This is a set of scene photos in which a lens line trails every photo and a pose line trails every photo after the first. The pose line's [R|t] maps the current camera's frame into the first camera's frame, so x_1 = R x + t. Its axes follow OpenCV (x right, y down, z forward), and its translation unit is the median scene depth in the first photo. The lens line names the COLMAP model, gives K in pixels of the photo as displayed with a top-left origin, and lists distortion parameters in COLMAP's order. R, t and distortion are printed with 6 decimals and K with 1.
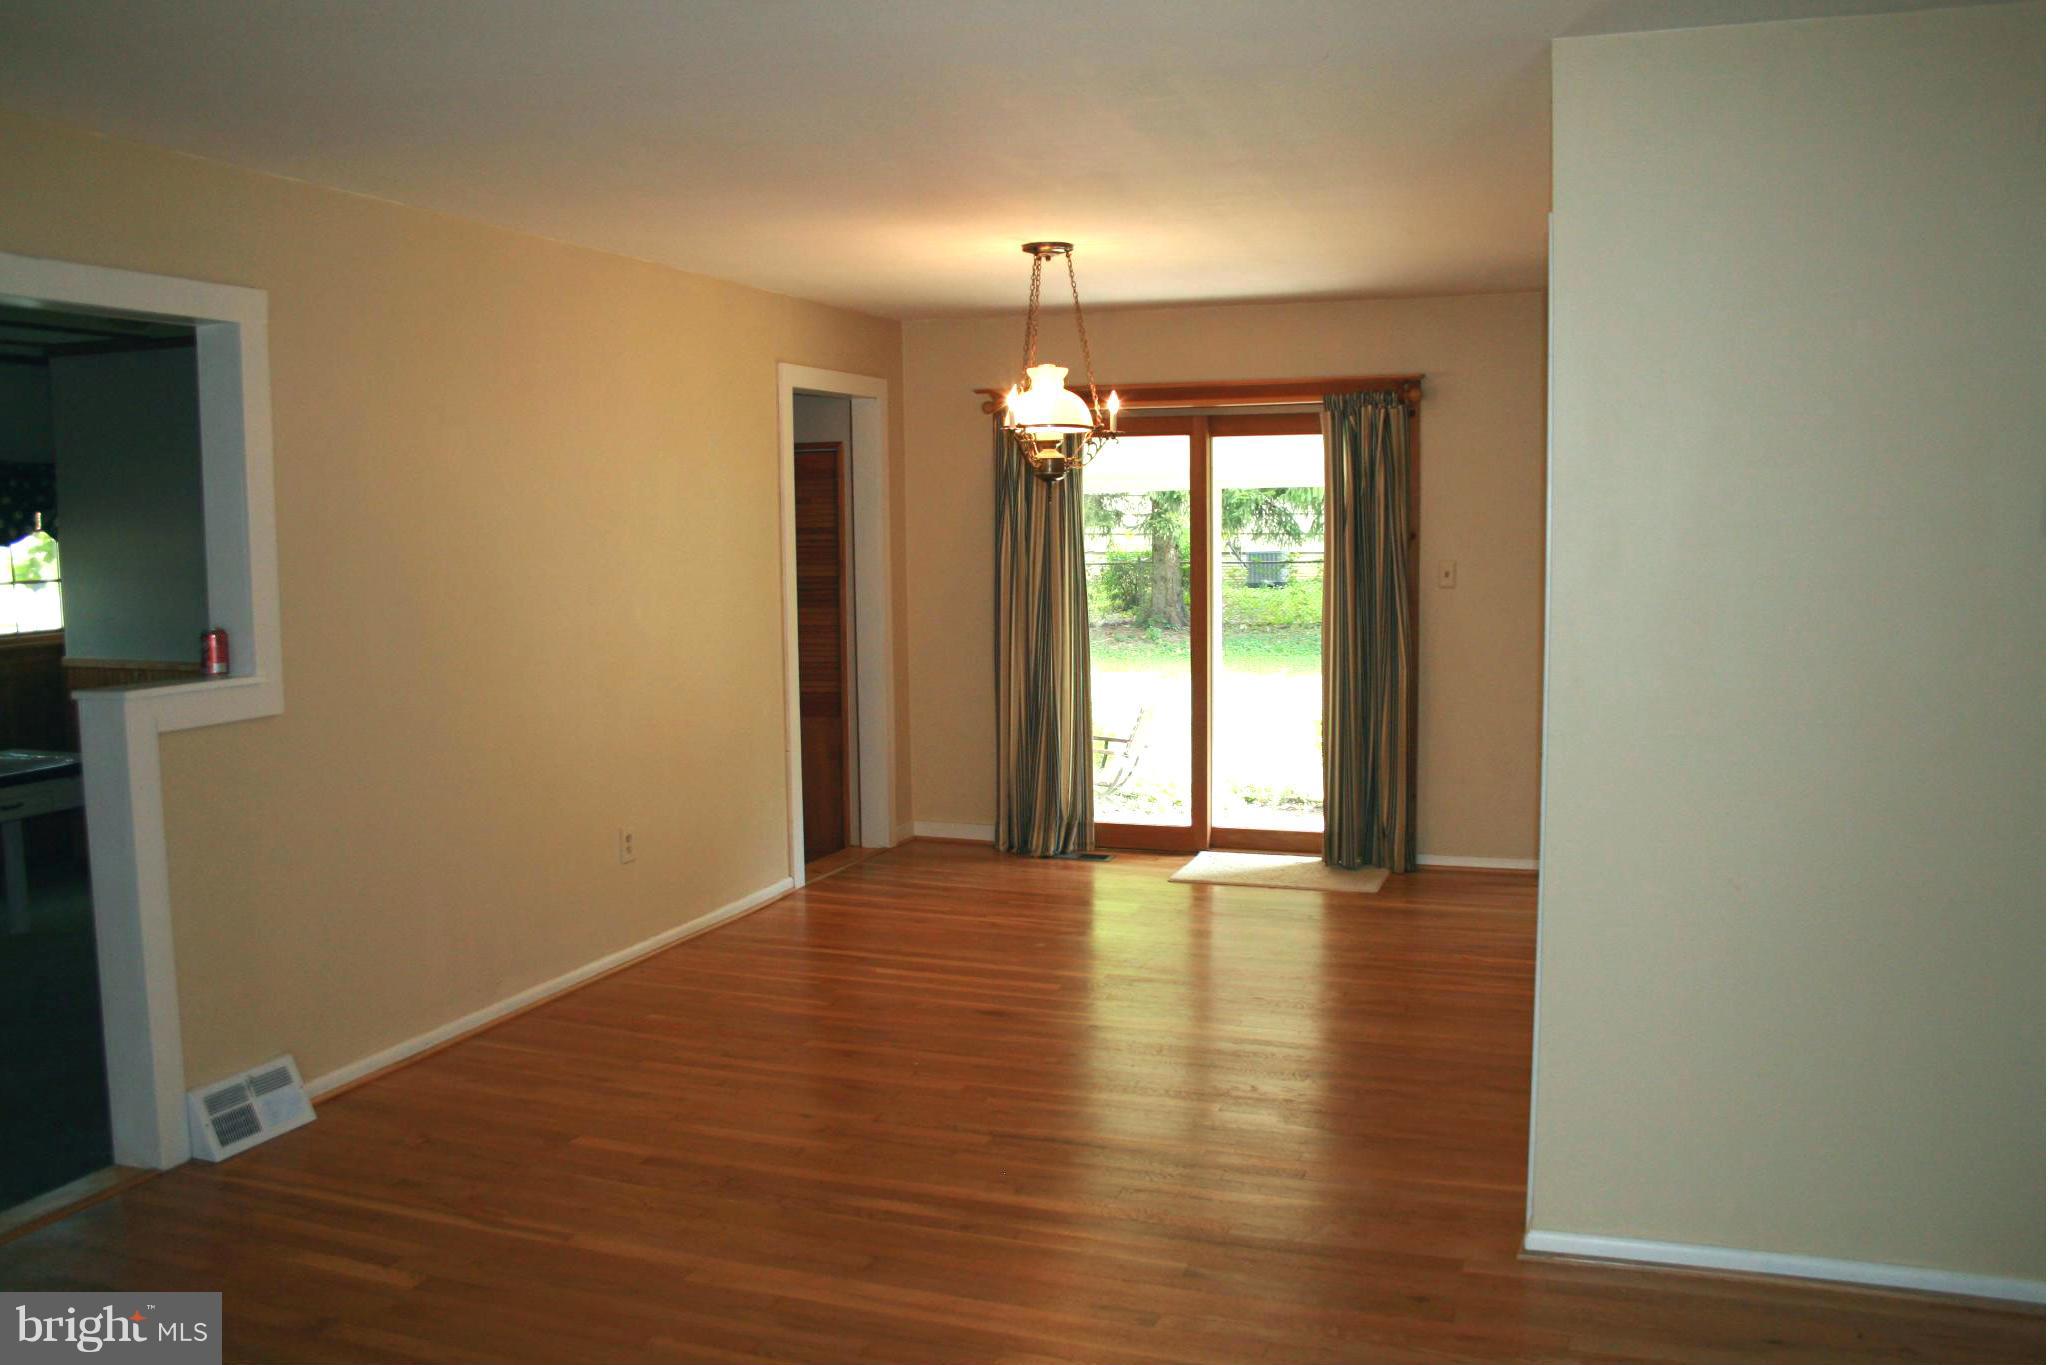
lens RADIAL K [[1712.3, 0, 1047.6], [0, 1712.3, 682.4], [0, 0, 1]] dist [-0.158160, 0.143615]
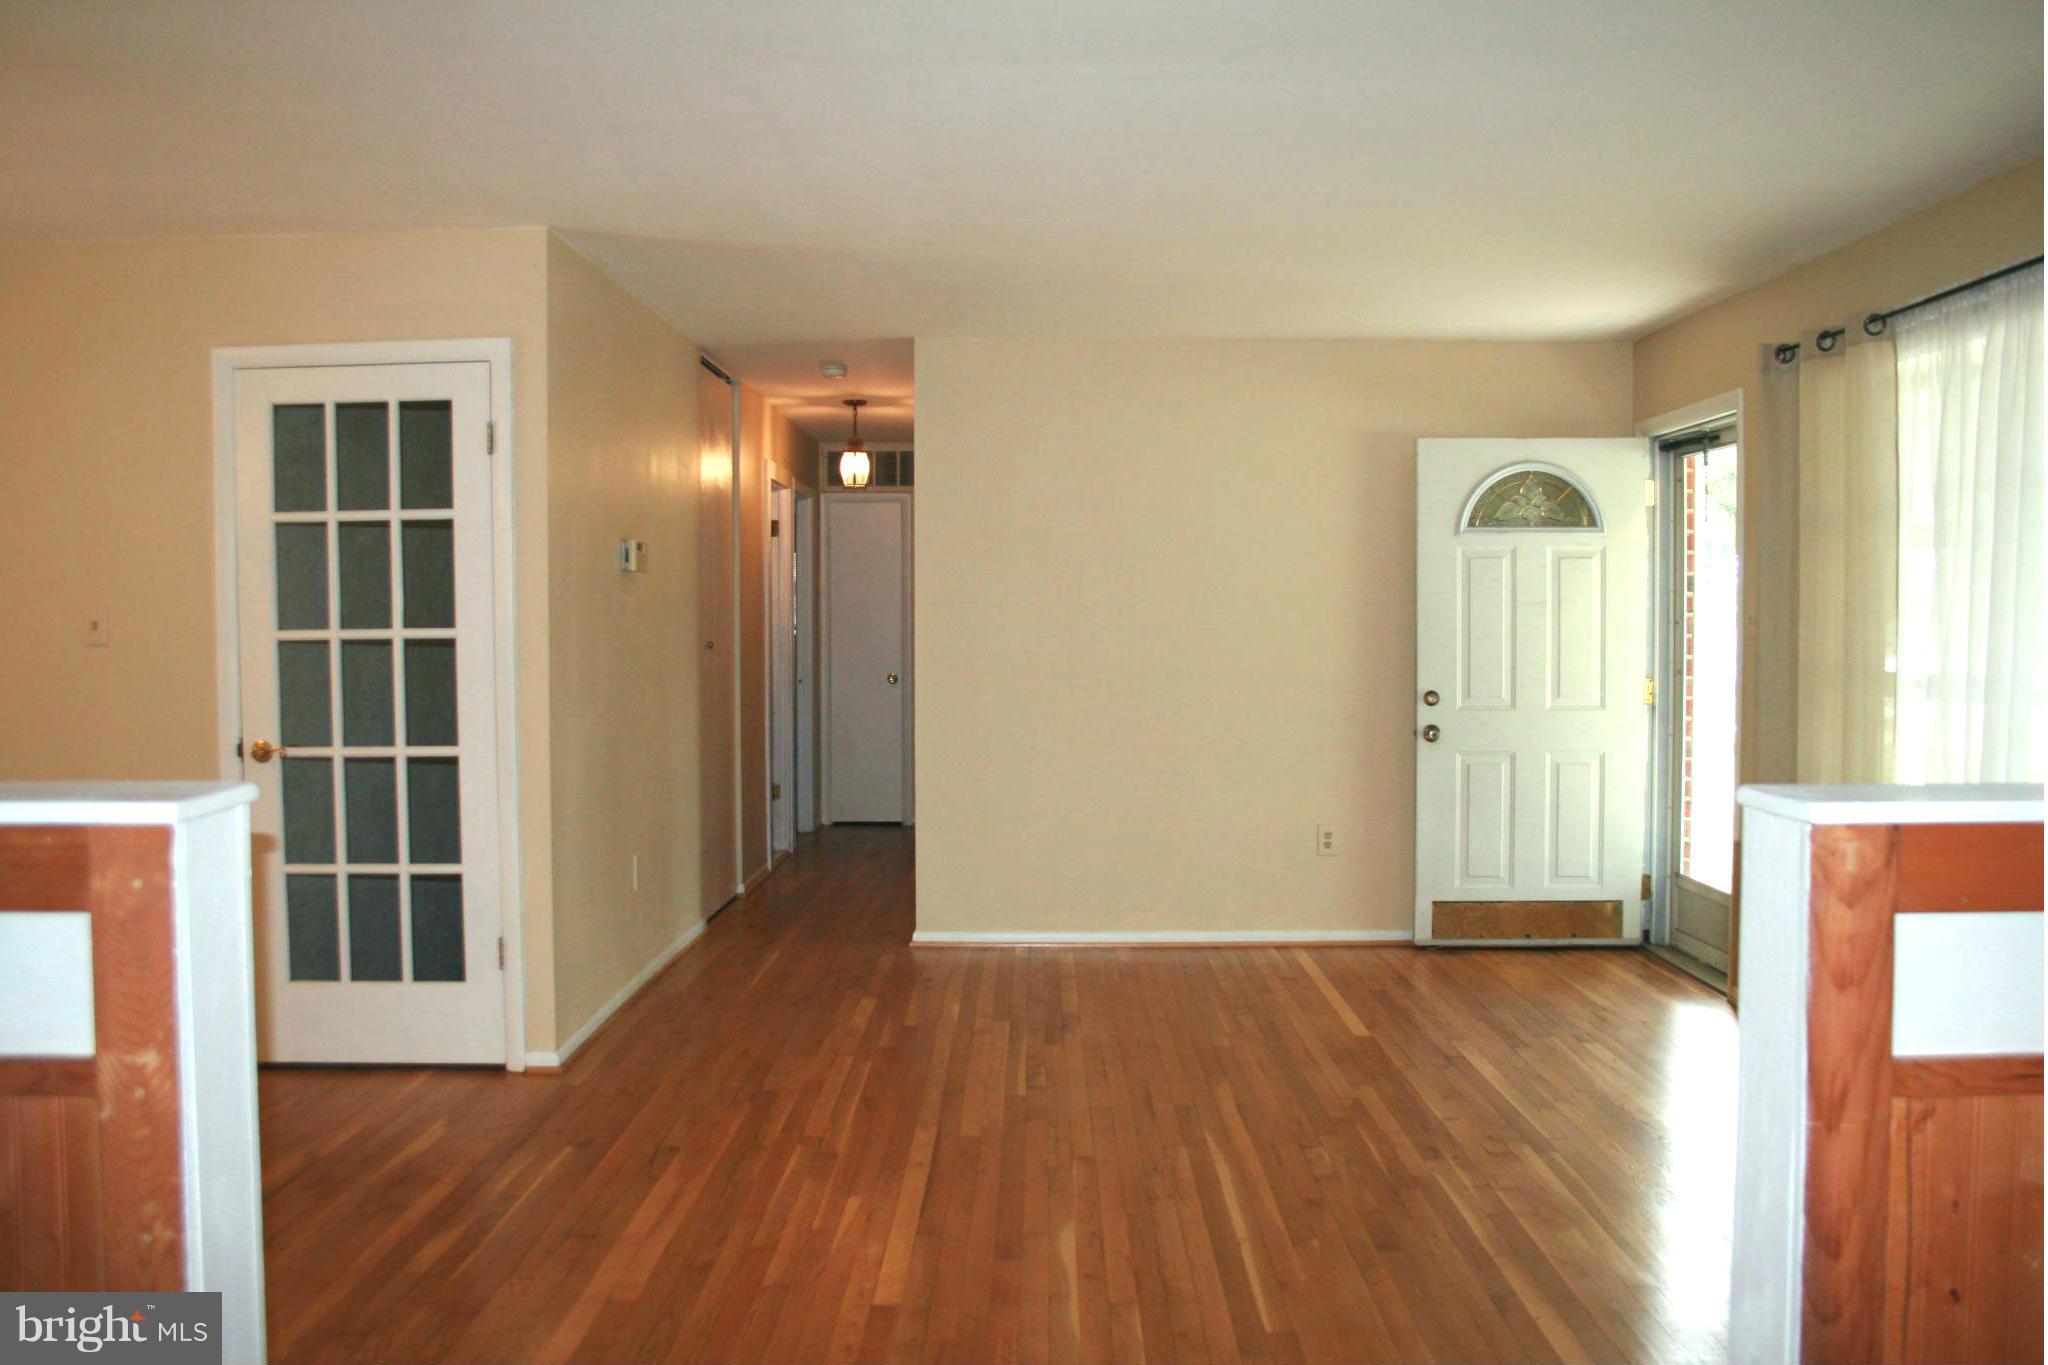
lens RADIAL K [[1712.3, 0, 1047.6], [0, 1712.3, 682.4], [0, 0, 1]] dist [-0.158160, 0.143615]
pose [[-0.327262, -0.032426, 0.944377, -0.558799], [0.101033, 0.992481, 0.069089, -0.016523], [-0.939517, 0.118023, -0.321526, 0.493070]]
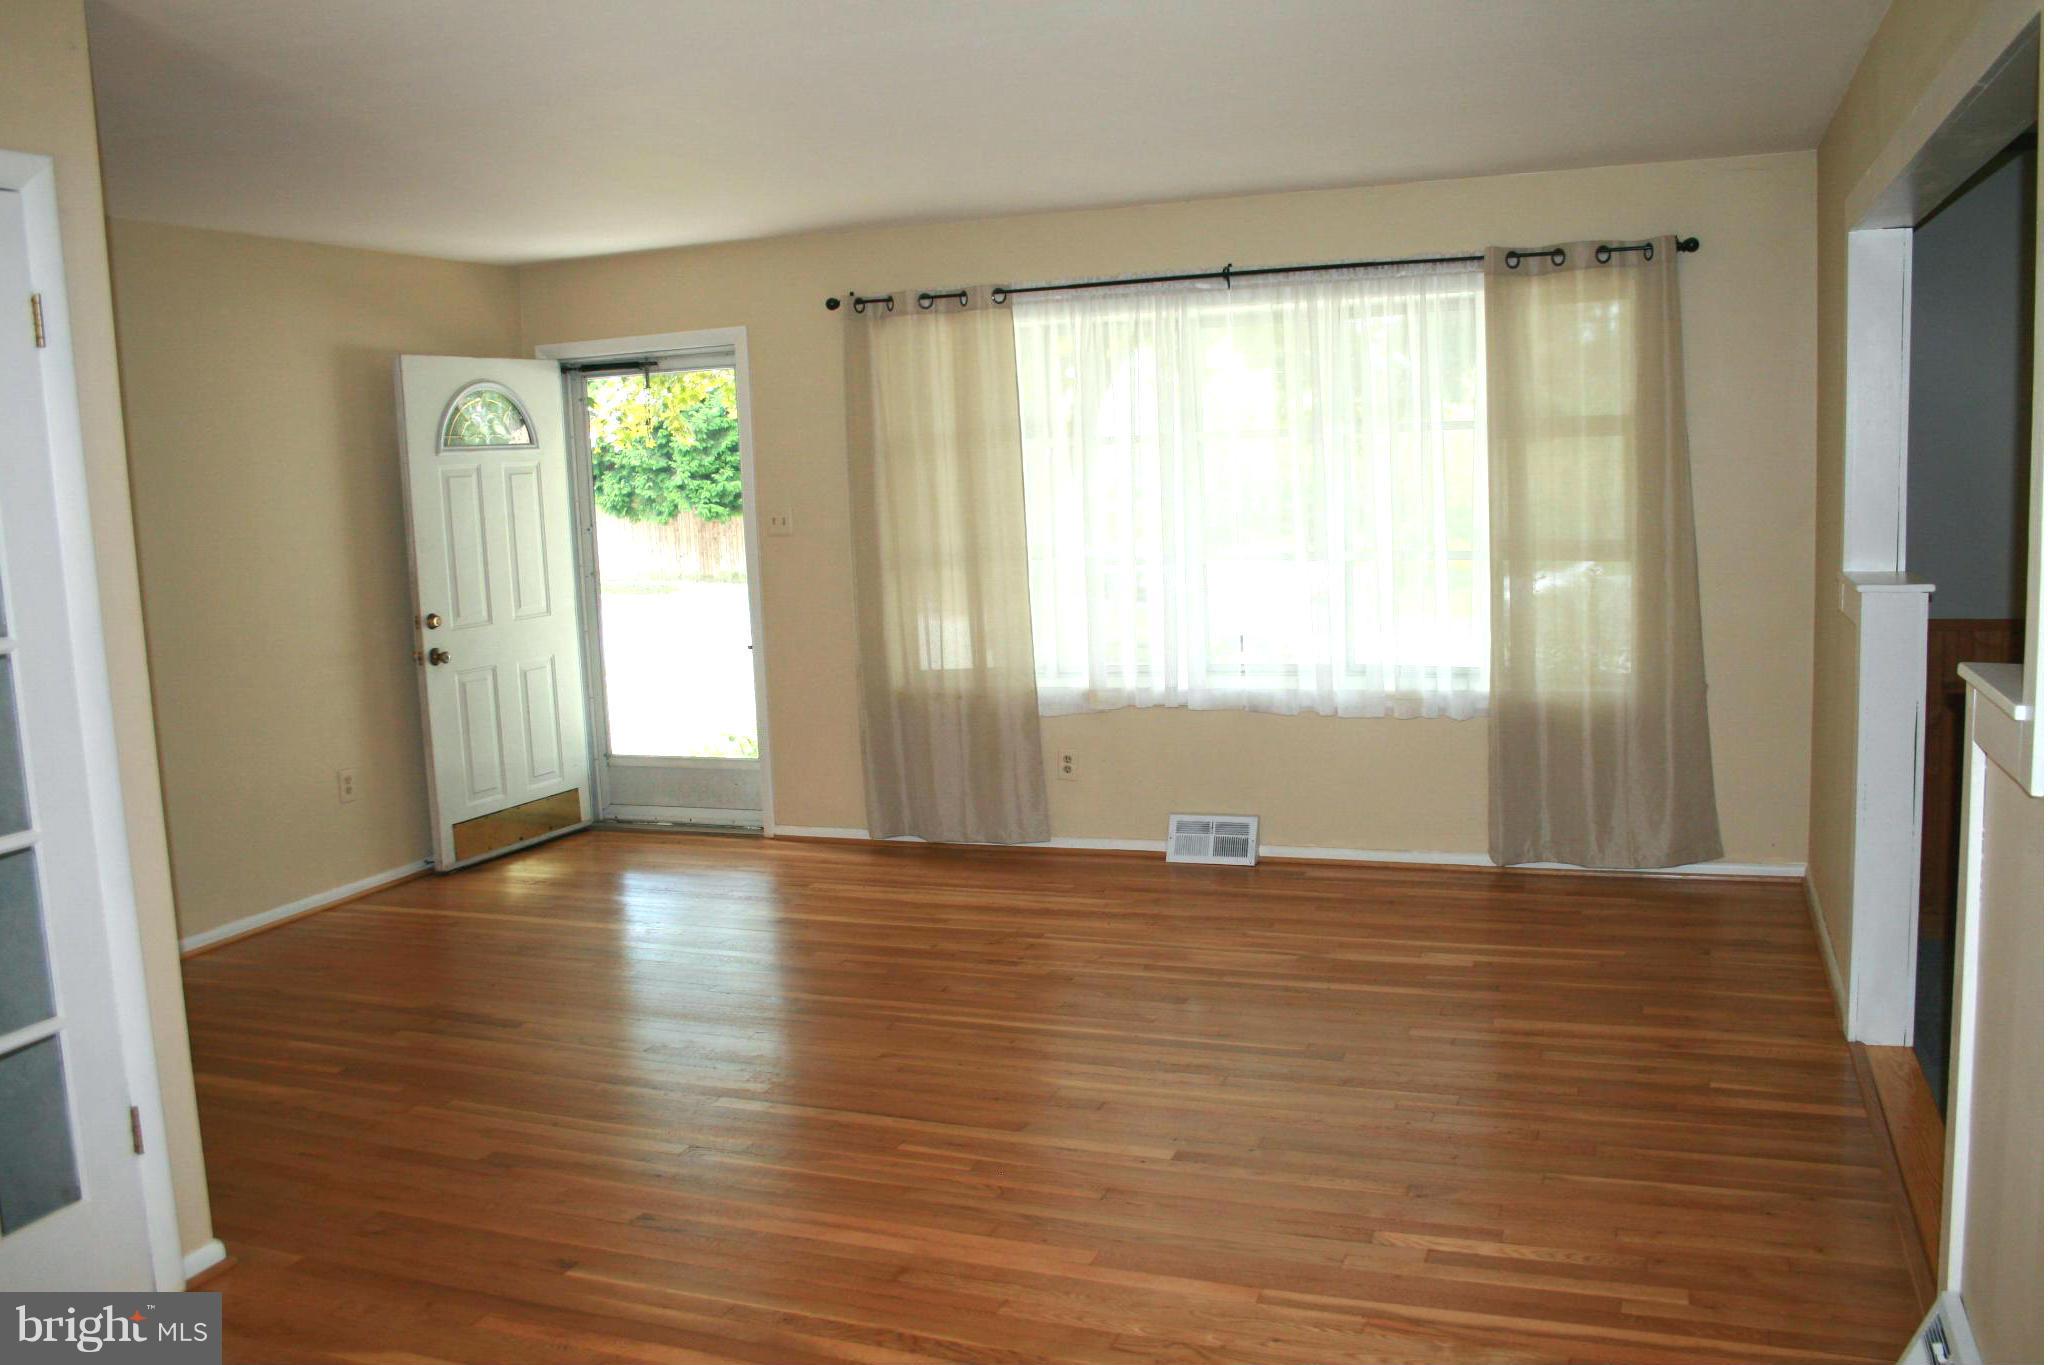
lens RADIAL K [[1712.3, 0, 1047.6], [0, 1712.3, 682.4], [0, 0, 1]] dist [-0.158160, 0.143615]
pose [[-0.998741, 0.040609, 0.029457, -0.108847], [0.046339, 0.971724, 0.231528, -0.083999], [-0.019222, 0.232602, -0.972382, 0.875321]]
